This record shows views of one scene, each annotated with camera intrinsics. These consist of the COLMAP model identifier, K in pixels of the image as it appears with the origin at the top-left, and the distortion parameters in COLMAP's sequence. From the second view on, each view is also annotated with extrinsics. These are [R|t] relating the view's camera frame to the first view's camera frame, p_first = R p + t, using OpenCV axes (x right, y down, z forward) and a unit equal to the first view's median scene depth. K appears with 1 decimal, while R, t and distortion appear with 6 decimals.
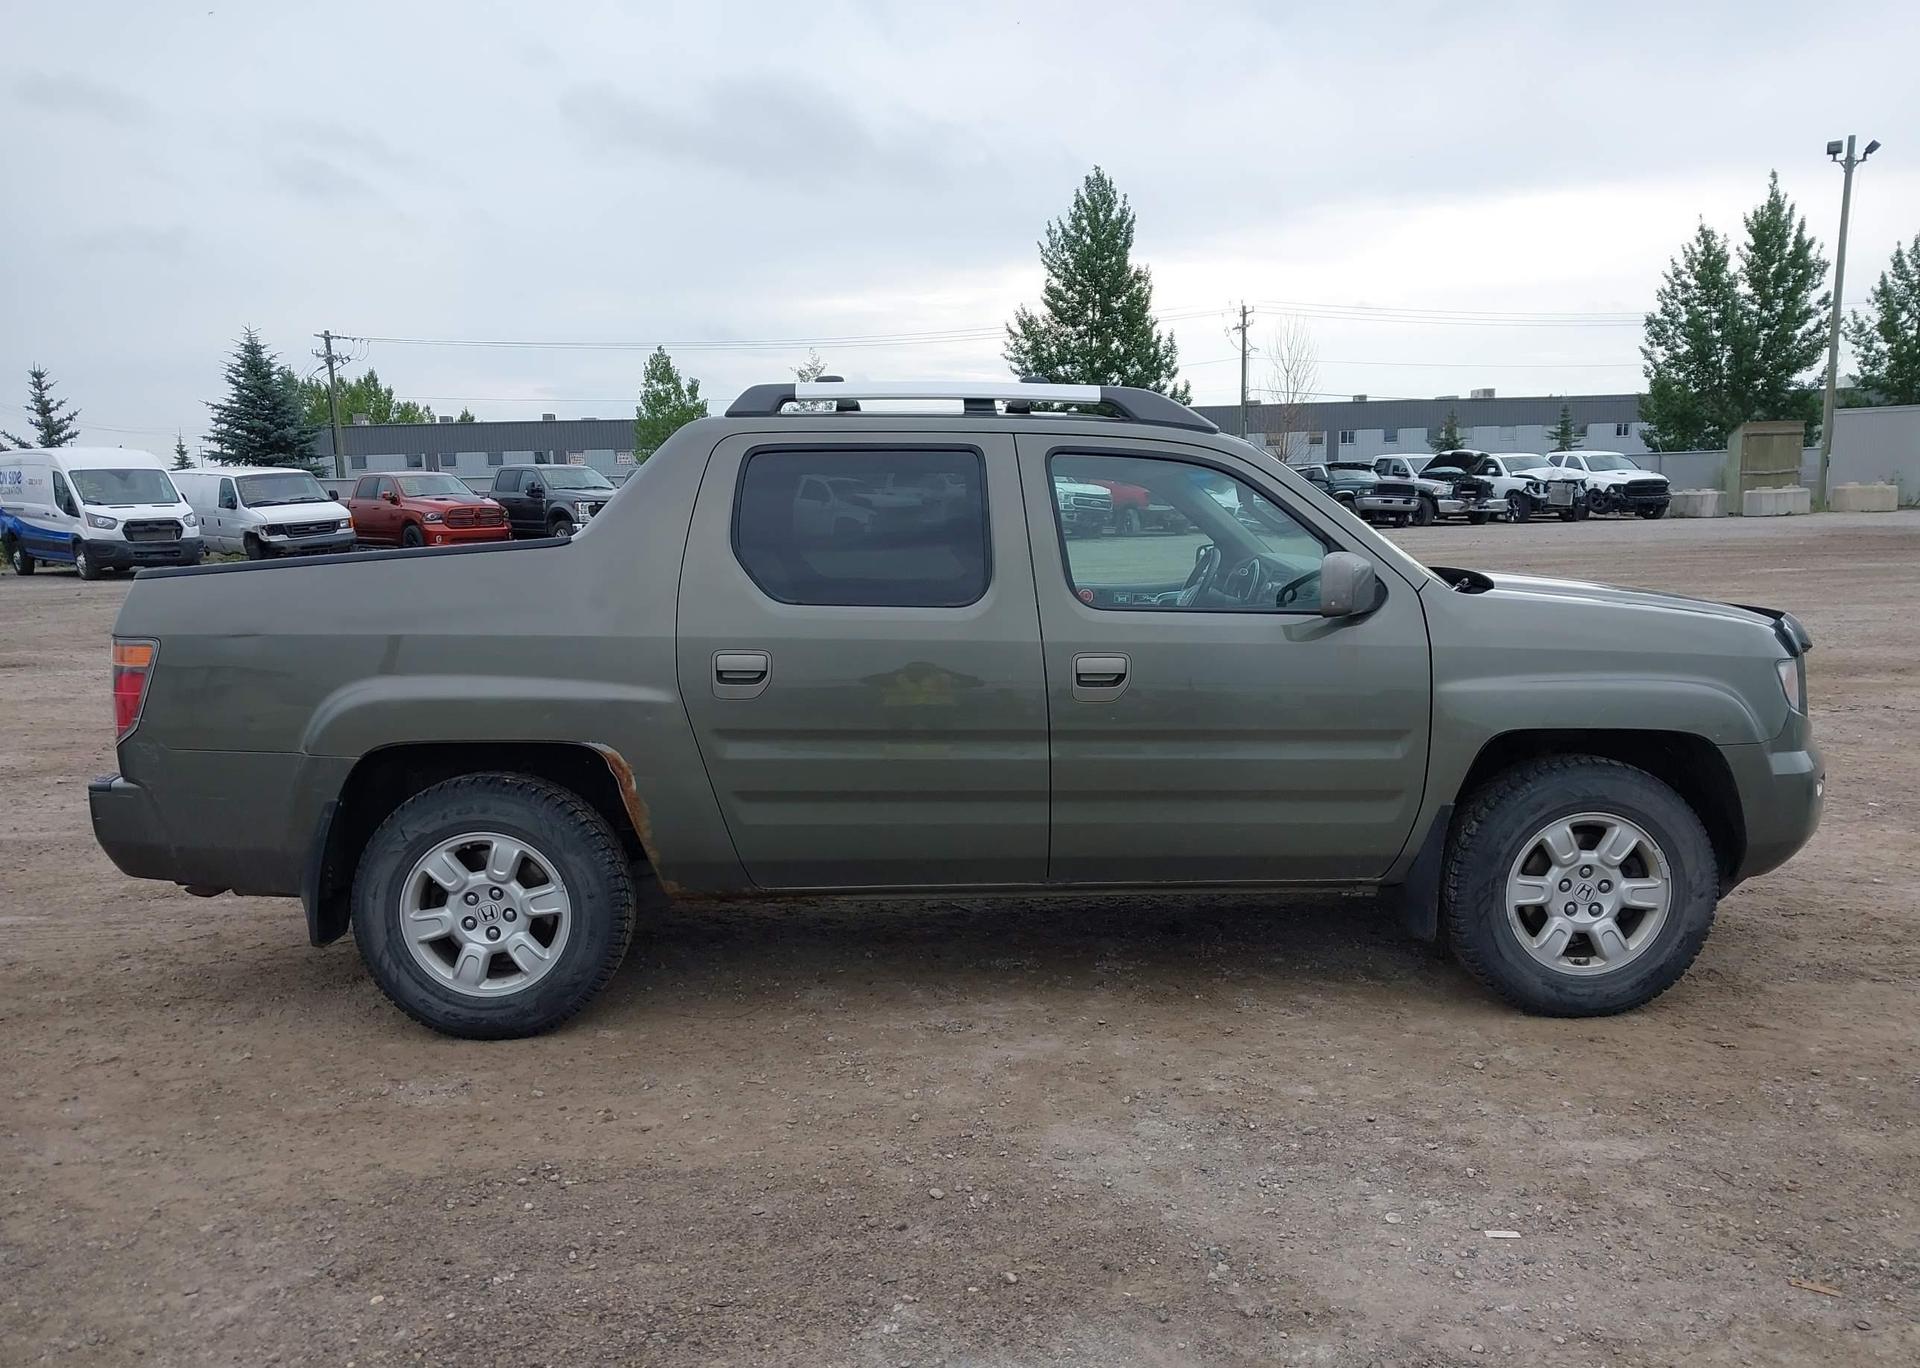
lens RADIAL K [[1513.0, 0, 956.2], [0, 1513.0, 704.6], [0, 0, 1]] dist [0.033409, -0.045179]
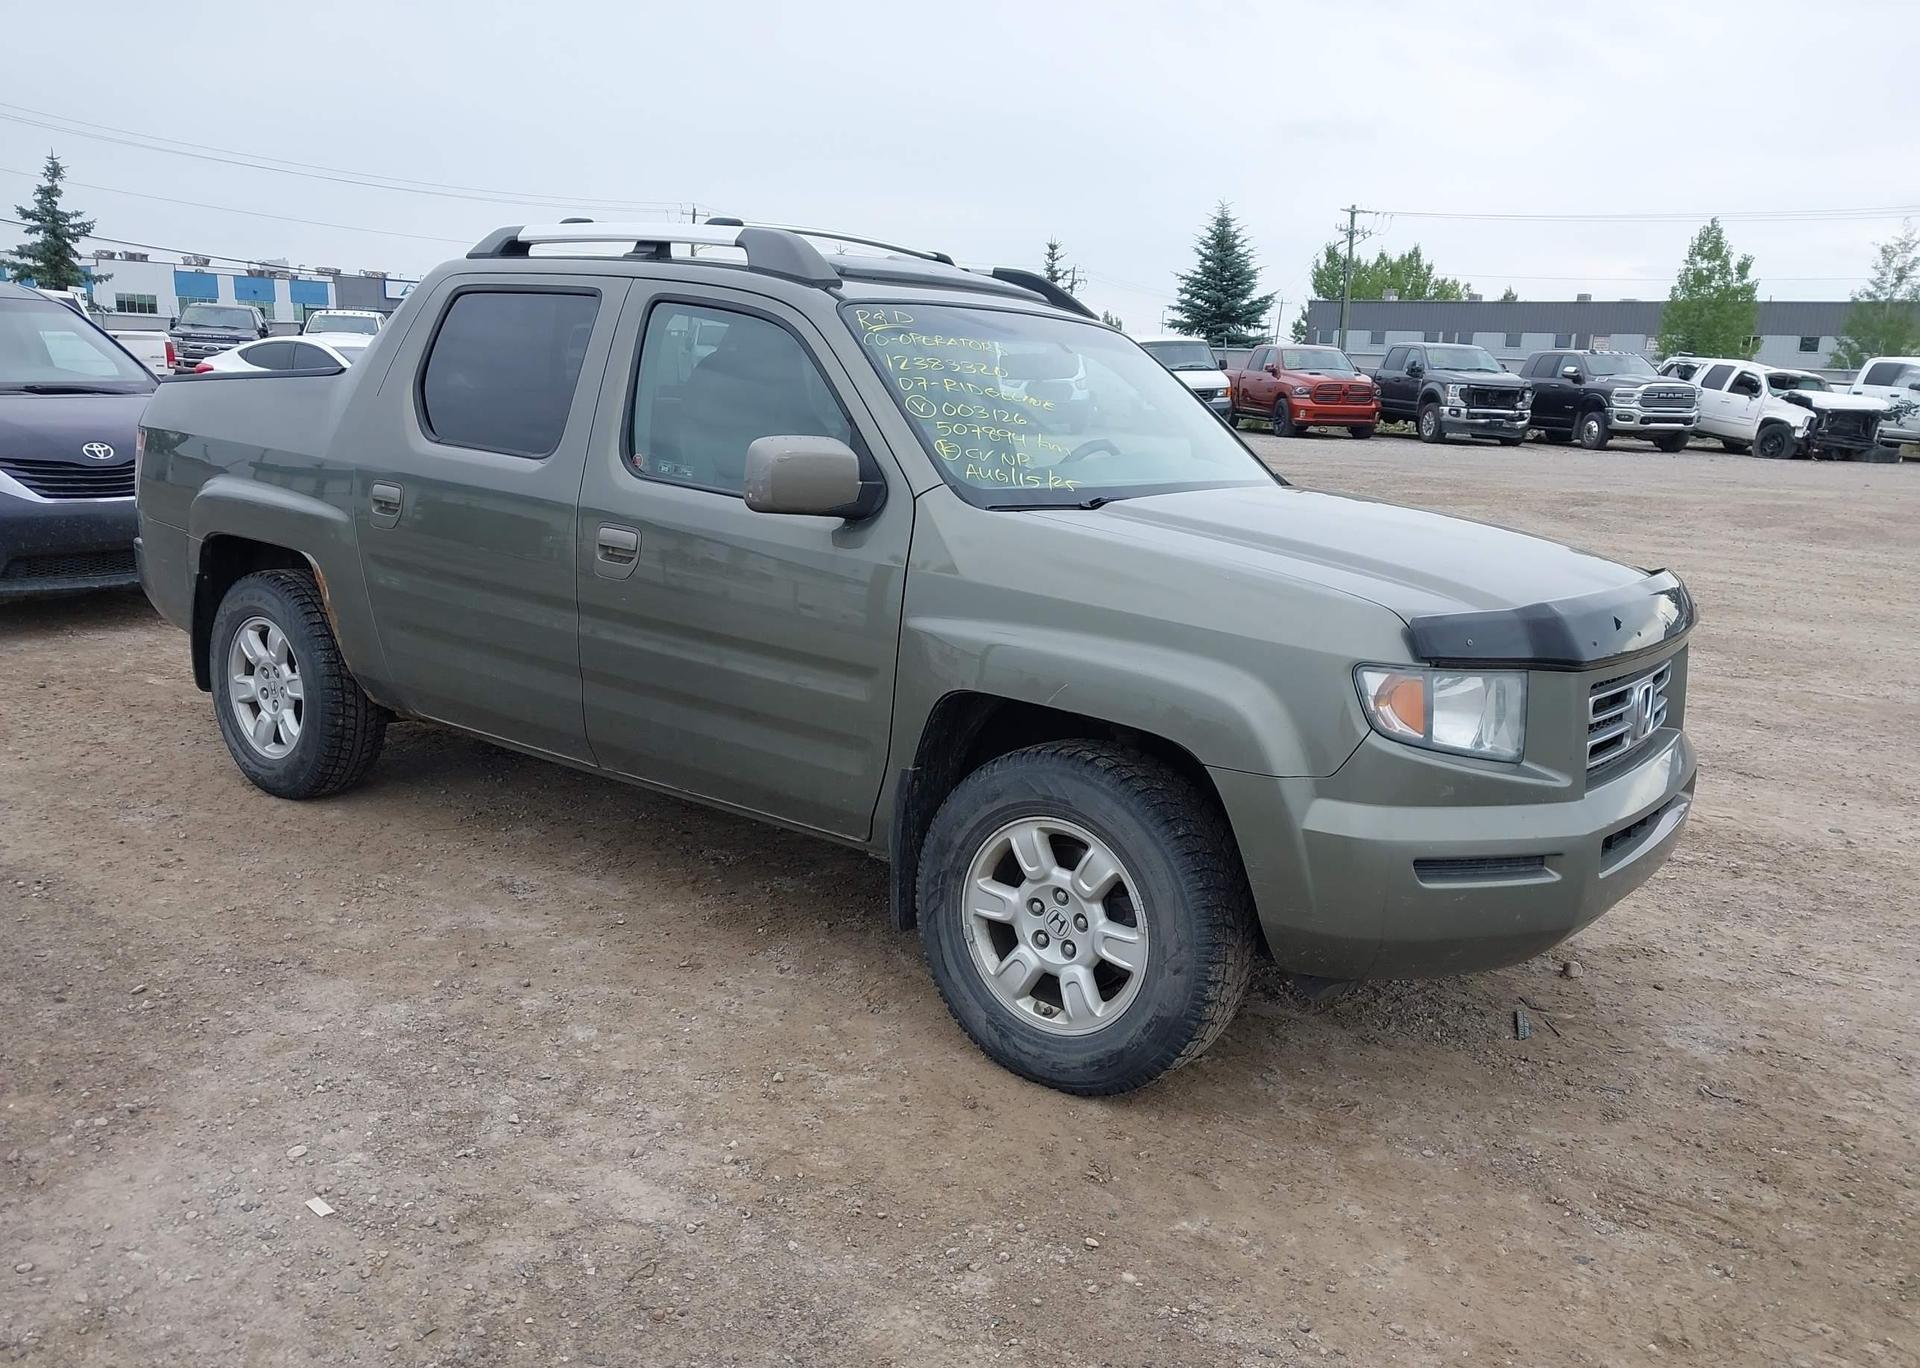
lens RADIAL K [[1513.3, 0, 955.6], [0, 1513.3, 723.4], [0, 0, 1]] dist [0.016374, -0.008199]
pose [[0.786372, 0.190913, -0.587512, 0.087580], [-0.138745, 0.981333, 0.133177, -0.007114], [0.601970, -0.023212, 0.798181, 0.042152]]
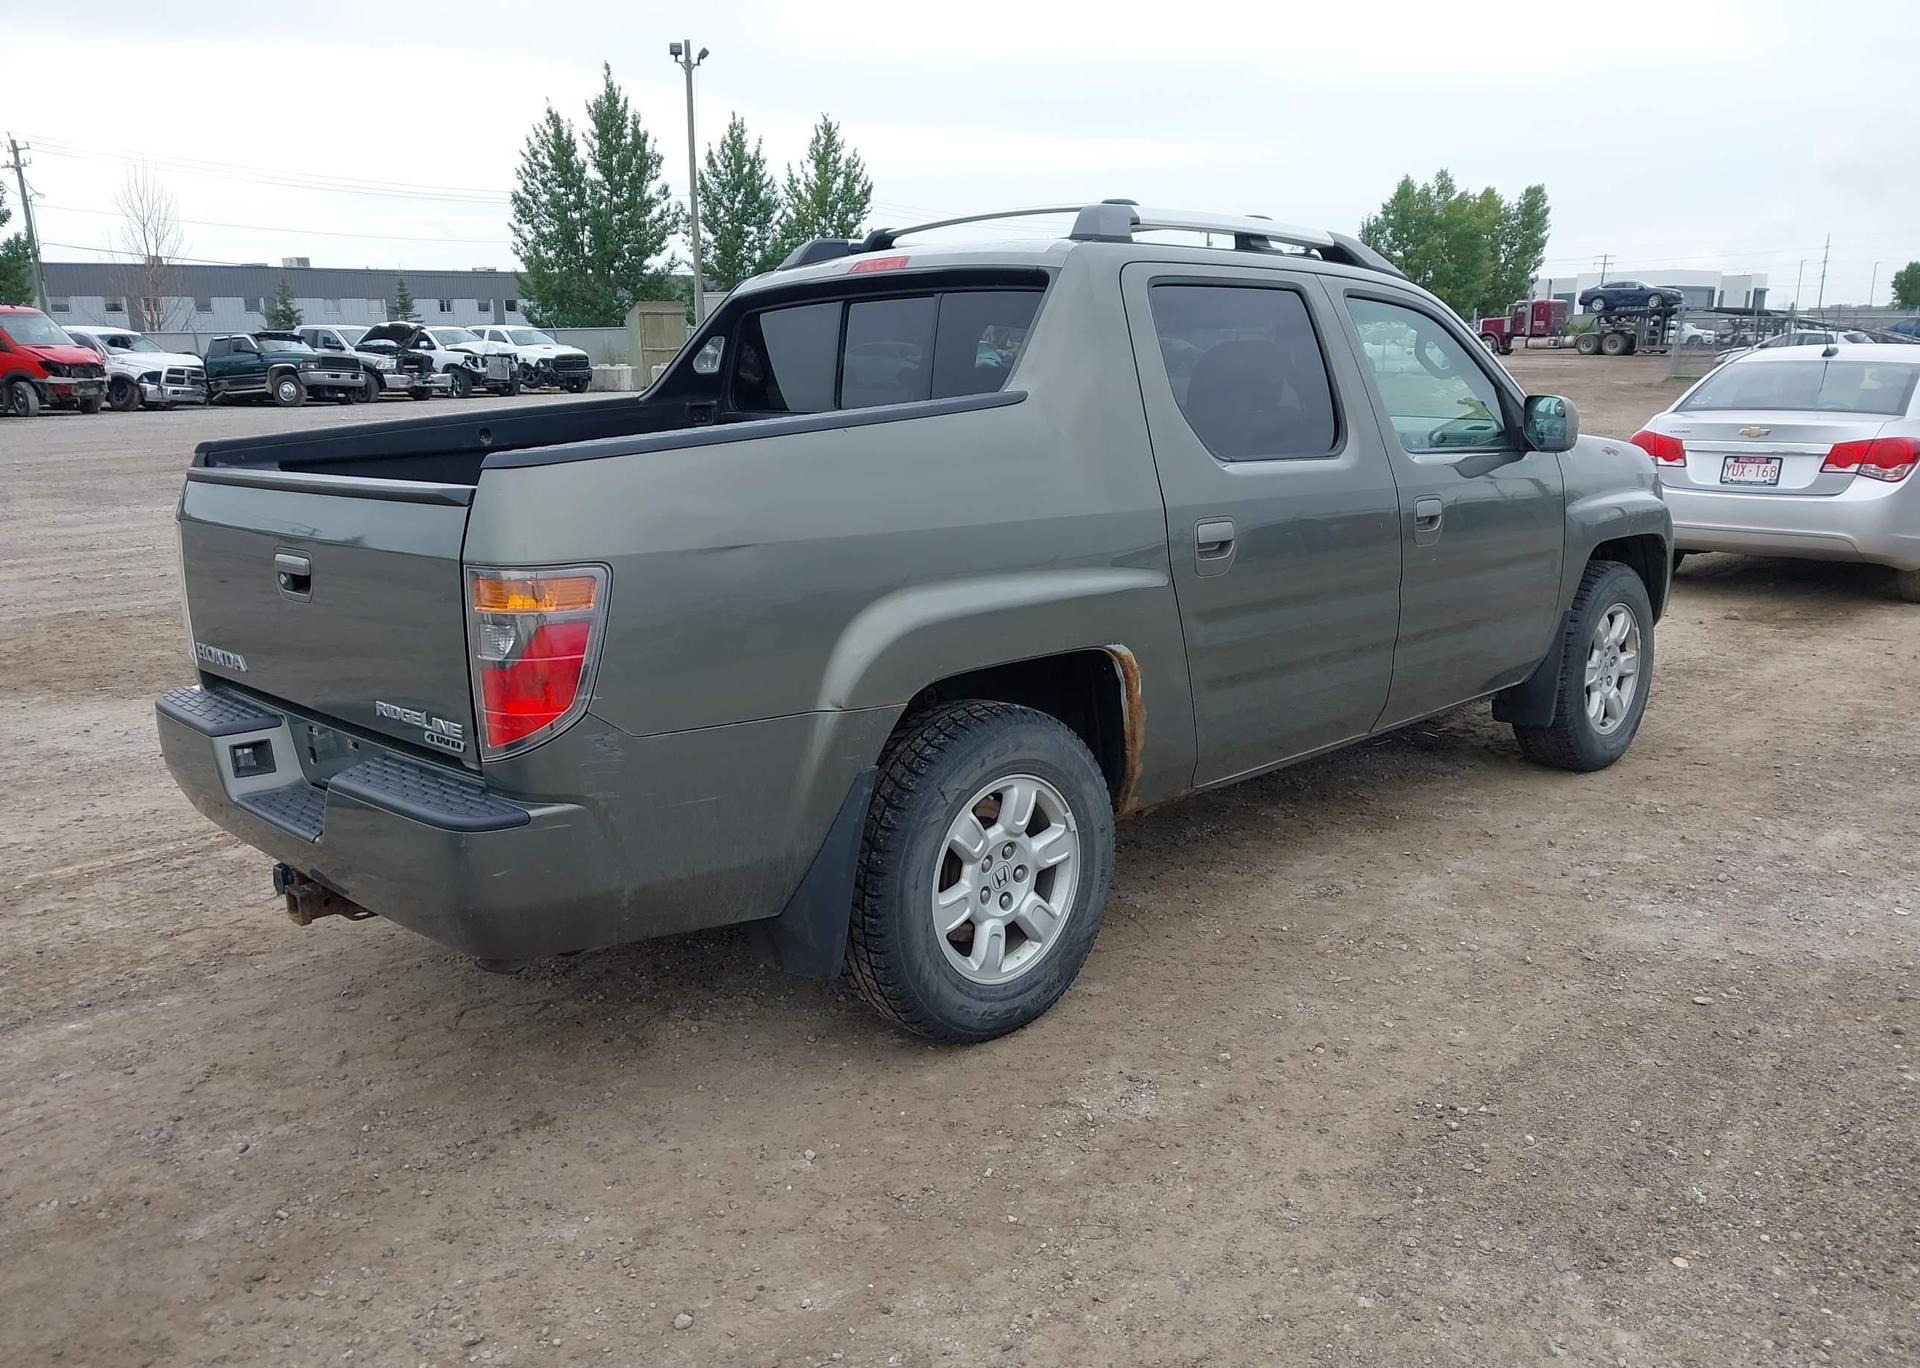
lens RADIAL K [[1528.2, 0, 956.9], [0, 1528.2, 701.5], [0, 0, 1]] dist [0.008089, 0.002657]
pose [[0.725155, -0.146131, 0.672902, -0.093126], [0.095512, 0.989122, 0.111874, -0.004838], [-0.681930, -0.016855, 0.731223, 0.048235]]
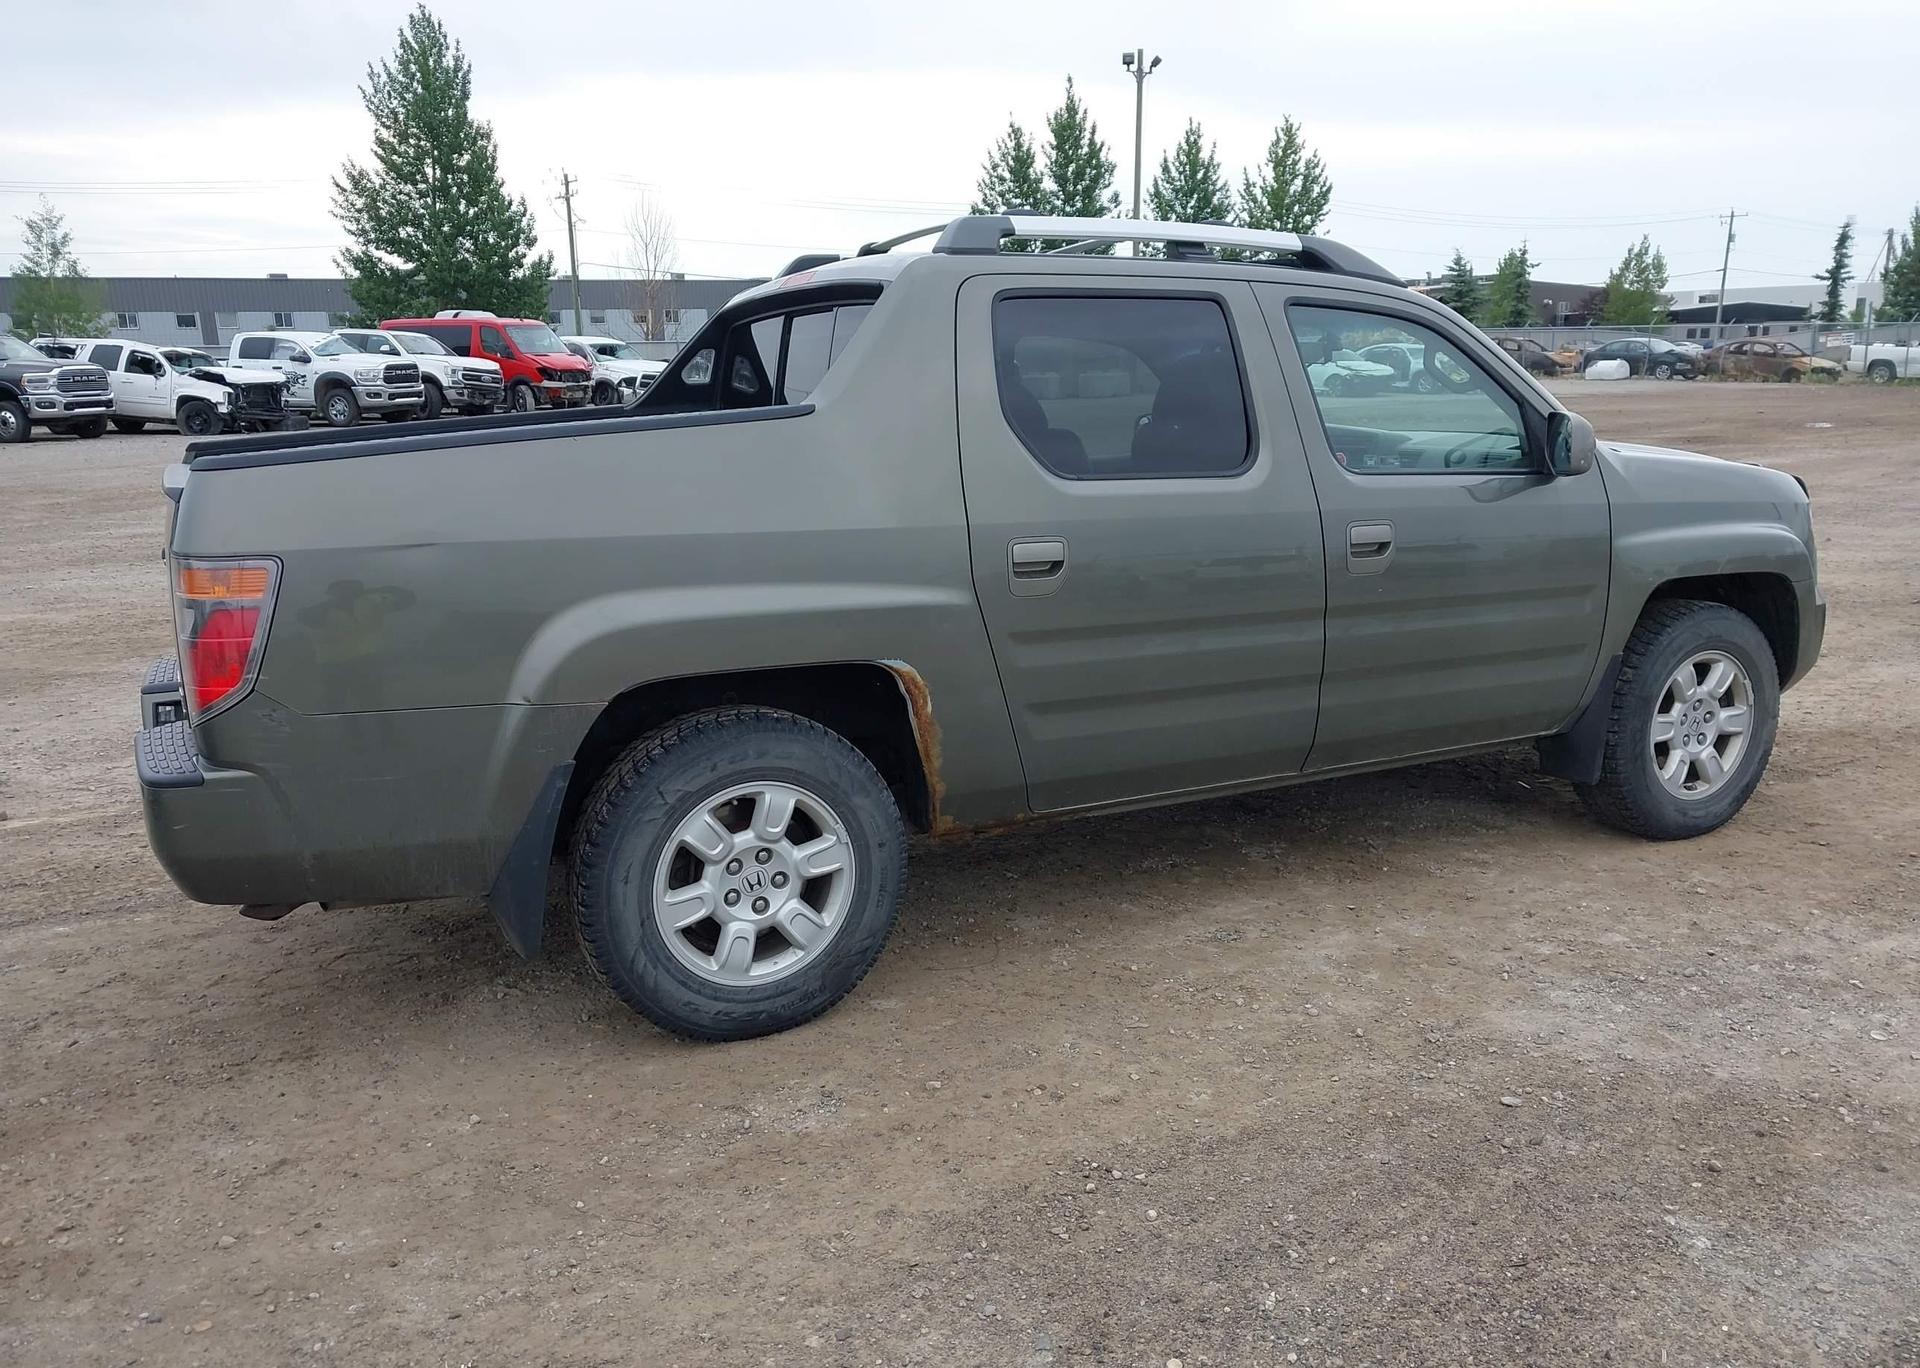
lens RADIAL K [[1528.2, 0, 956.9], [0, 1528.2, 701.5], [0, 0, 1]] dist [0.008089, 0.002657]
pose [[0.898977, -0.089779, 0.428697, -0.060582], [0.058518, 0.994611, 0.085583, -0.002228], [-0.434070, -0.051851, 0.899386, 0.025577]]
